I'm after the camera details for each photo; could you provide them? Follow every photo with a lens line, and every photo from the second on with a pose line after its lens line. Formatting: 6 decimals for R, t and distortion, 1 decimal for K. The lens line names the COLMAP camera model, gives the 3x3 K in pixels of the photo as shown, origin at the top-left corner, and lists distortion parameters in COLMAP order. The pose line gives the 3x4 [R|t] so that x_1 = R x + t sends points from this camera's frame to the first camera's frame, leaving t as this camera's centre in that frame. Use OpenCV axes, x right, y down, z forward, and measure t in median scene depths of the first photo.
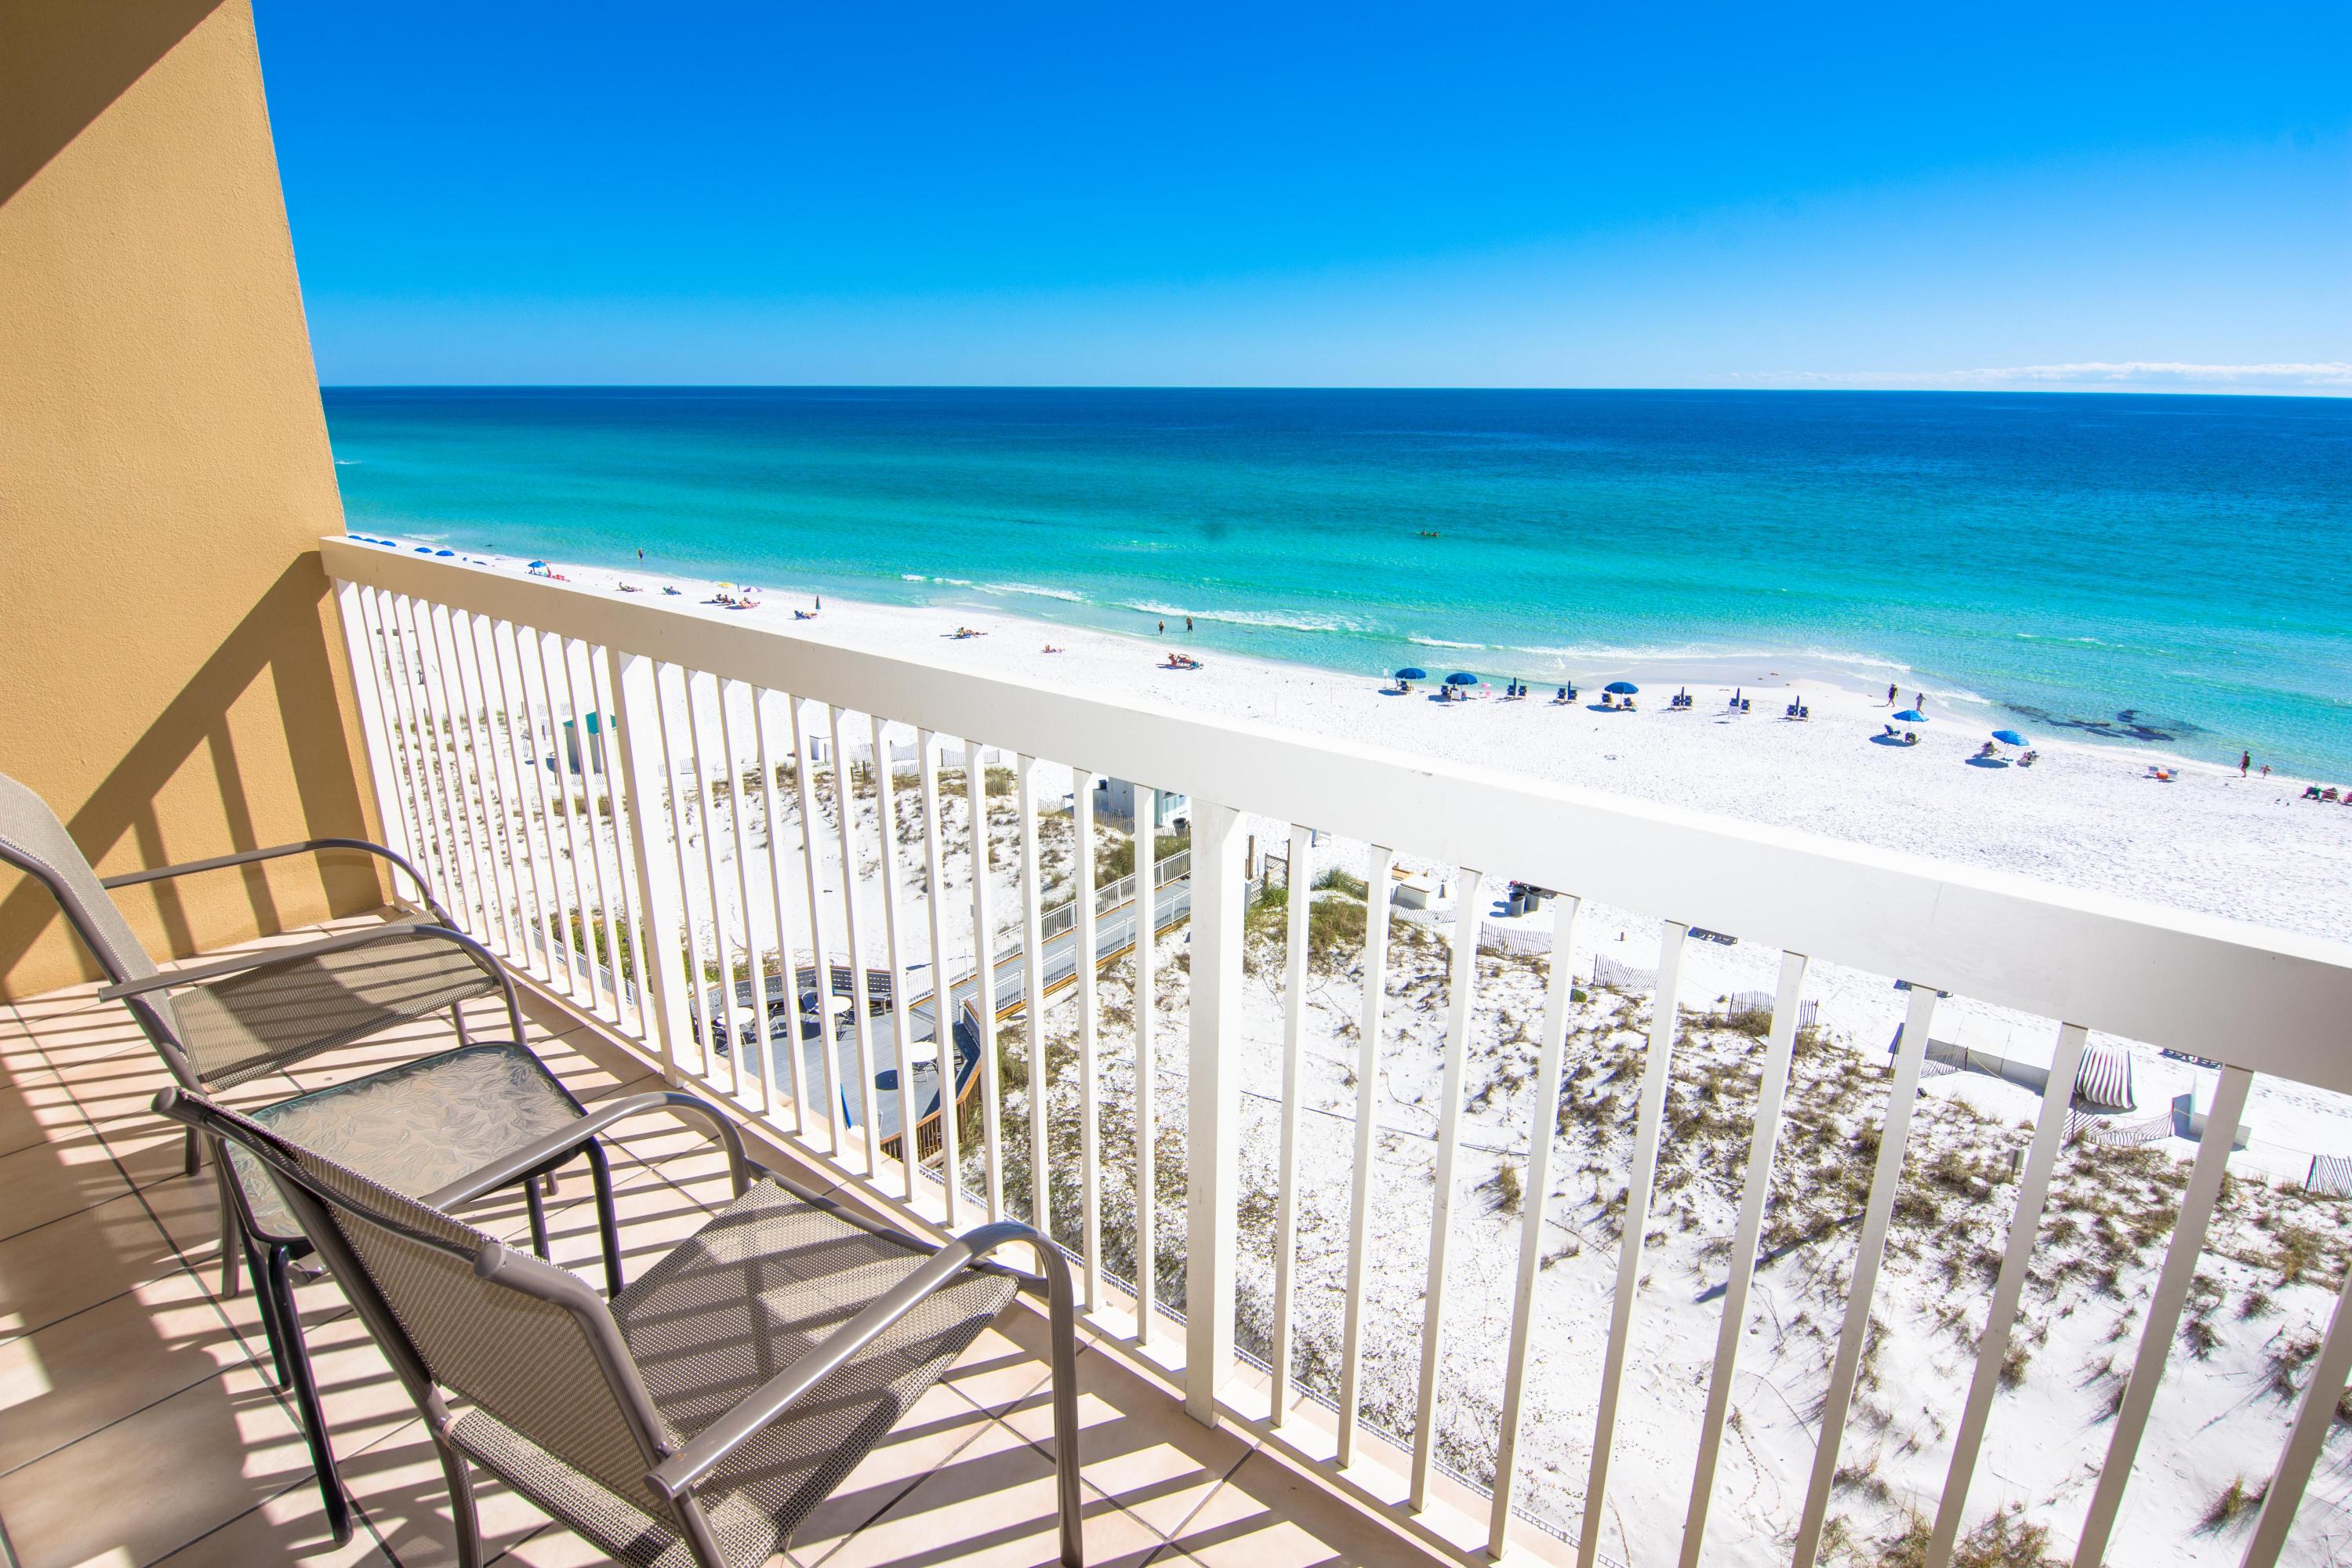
lens RADIAL K [[1253.0, 0, 1205.1], [0, 1253.0, 786.8], [0, 0, 1]] dist [0.001778, -0.020828]
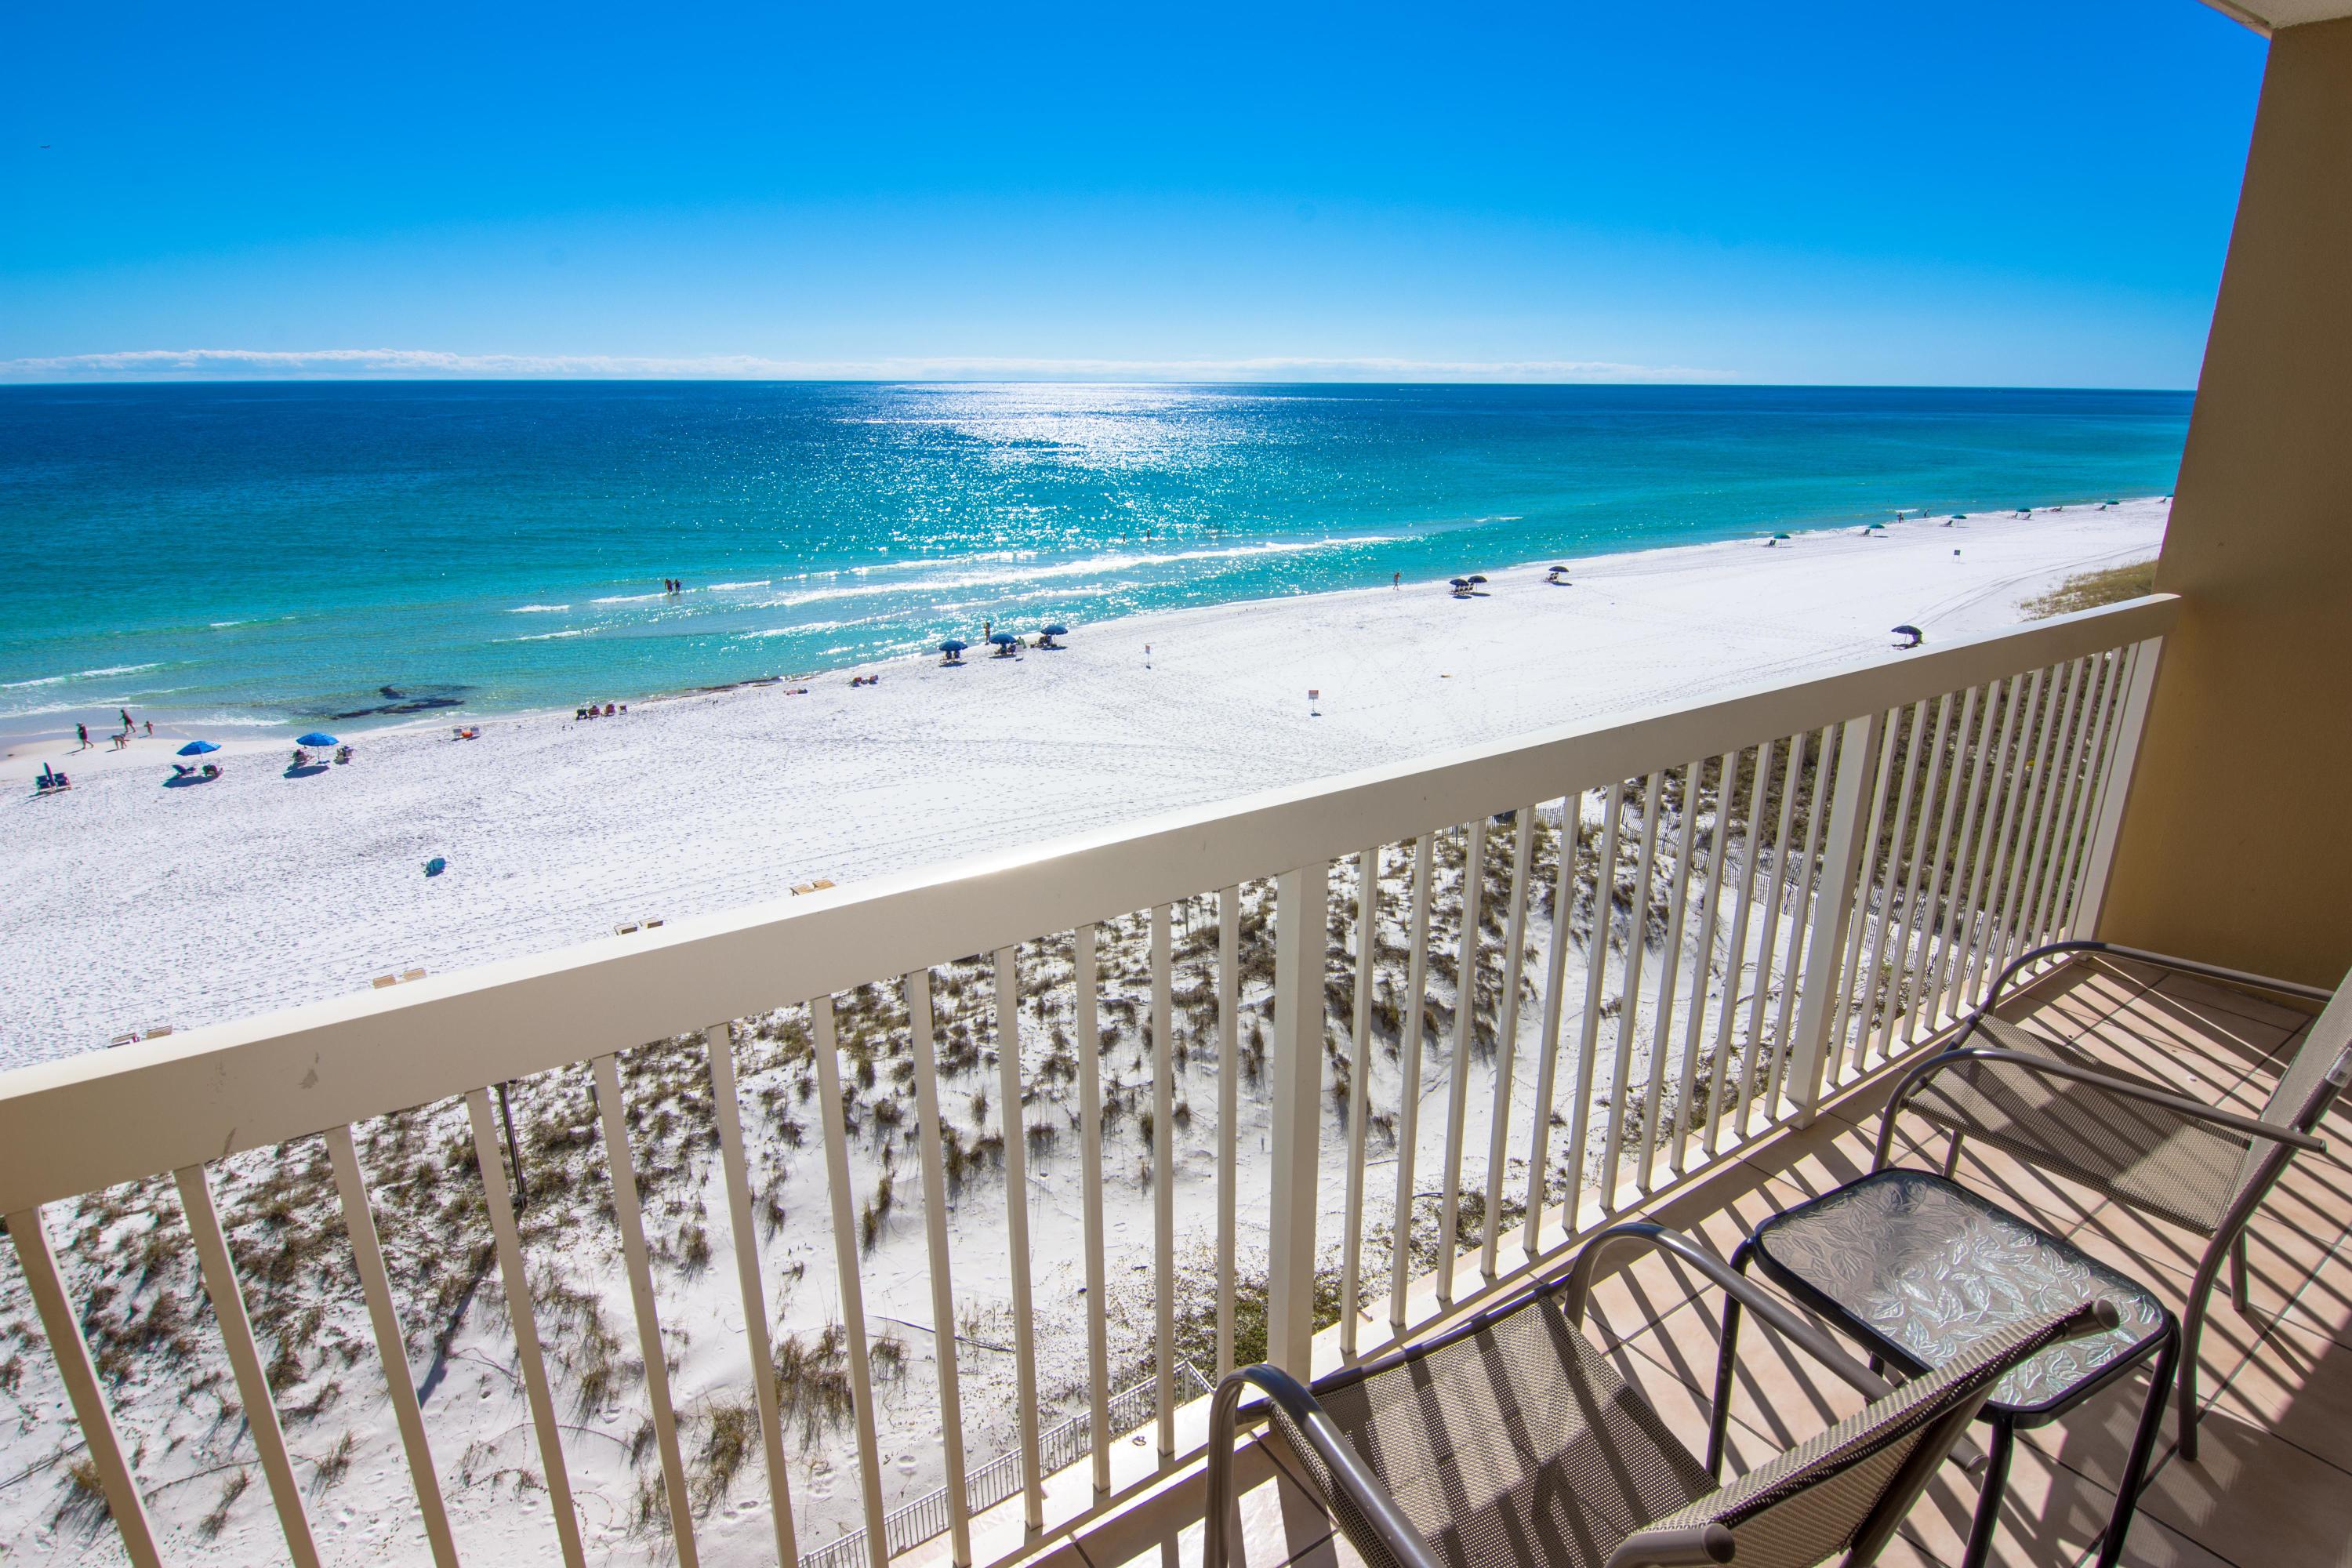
lens RADIAL K [[1256.9, 0, 1199.9], [0, 1256.9, 794.3], [0, 0, 1]] dist [-0.000224, -0.019057]
pose [[0.272863, -0.301614, 0.913550, -0.096500], [0.288488, 0.931538, 0.221386, -0.025262], [-0.917780, 0.203140, 0.341195, 0.074032]]
